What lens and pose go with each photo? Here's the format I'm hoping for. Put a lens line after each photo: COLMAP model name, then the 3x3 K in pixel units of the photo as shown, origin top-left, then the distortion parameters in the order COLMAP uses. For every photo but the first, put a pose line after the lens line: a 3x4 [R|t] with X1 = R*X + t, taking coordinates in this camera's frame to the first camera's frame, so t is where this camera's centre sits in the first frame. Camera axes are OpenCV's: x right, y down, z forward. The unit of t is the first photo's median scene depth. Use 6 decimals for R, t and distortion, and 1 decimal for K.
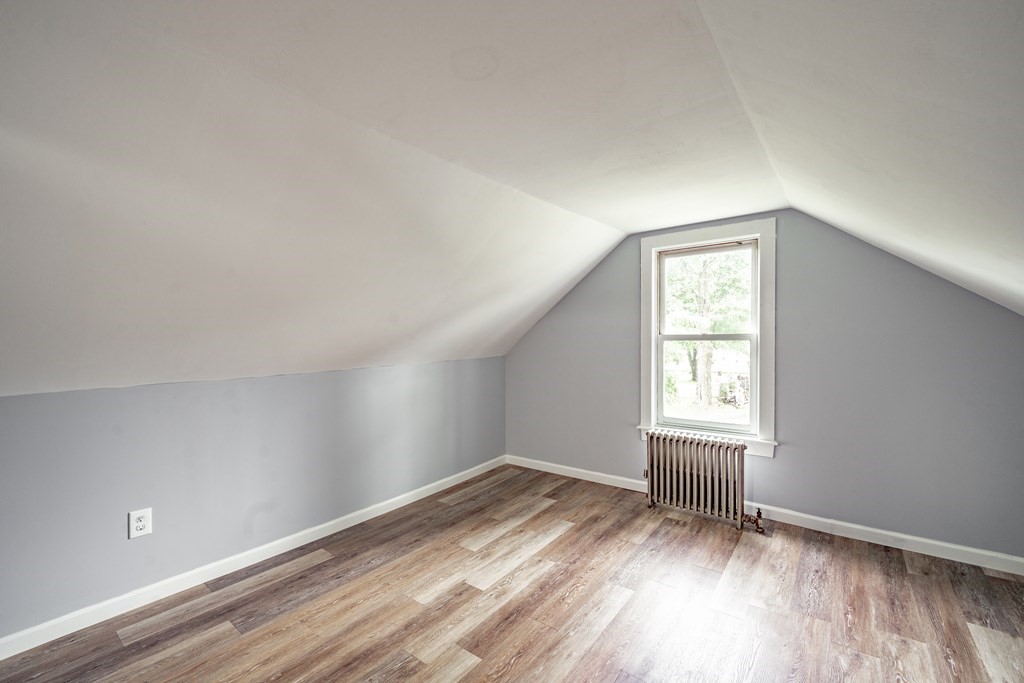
lens RADIAL K [[424.0, 0, 527.7], [0, 424.0, 343.1], [0, 0, 1]] dist [-0.000409, -0.000318]
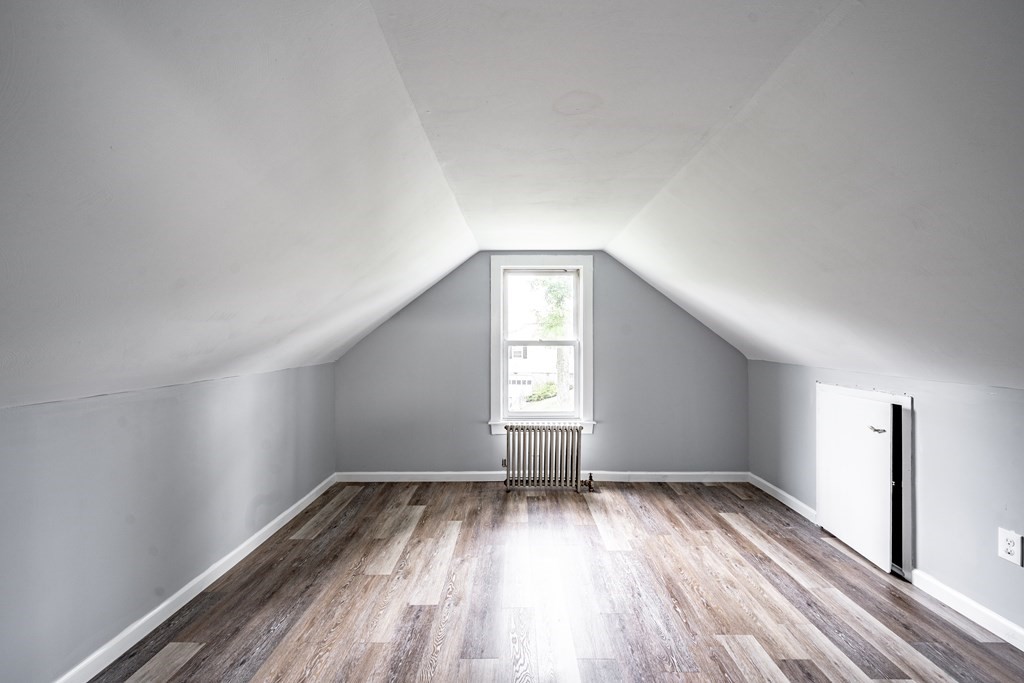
lens RADIAL K [[416.4, 0, 514.0], [0, 416.4, 334.3], [0, 0, 1]] dist [0.000164, -0.000346]
pose [[0.799475, 0.021066, 0.600329, -0.424918], [-0.001326, 0.999444, -0.033306, 0.000862], [-0.600697, 0.025831, 0.799059, 0.095610]]
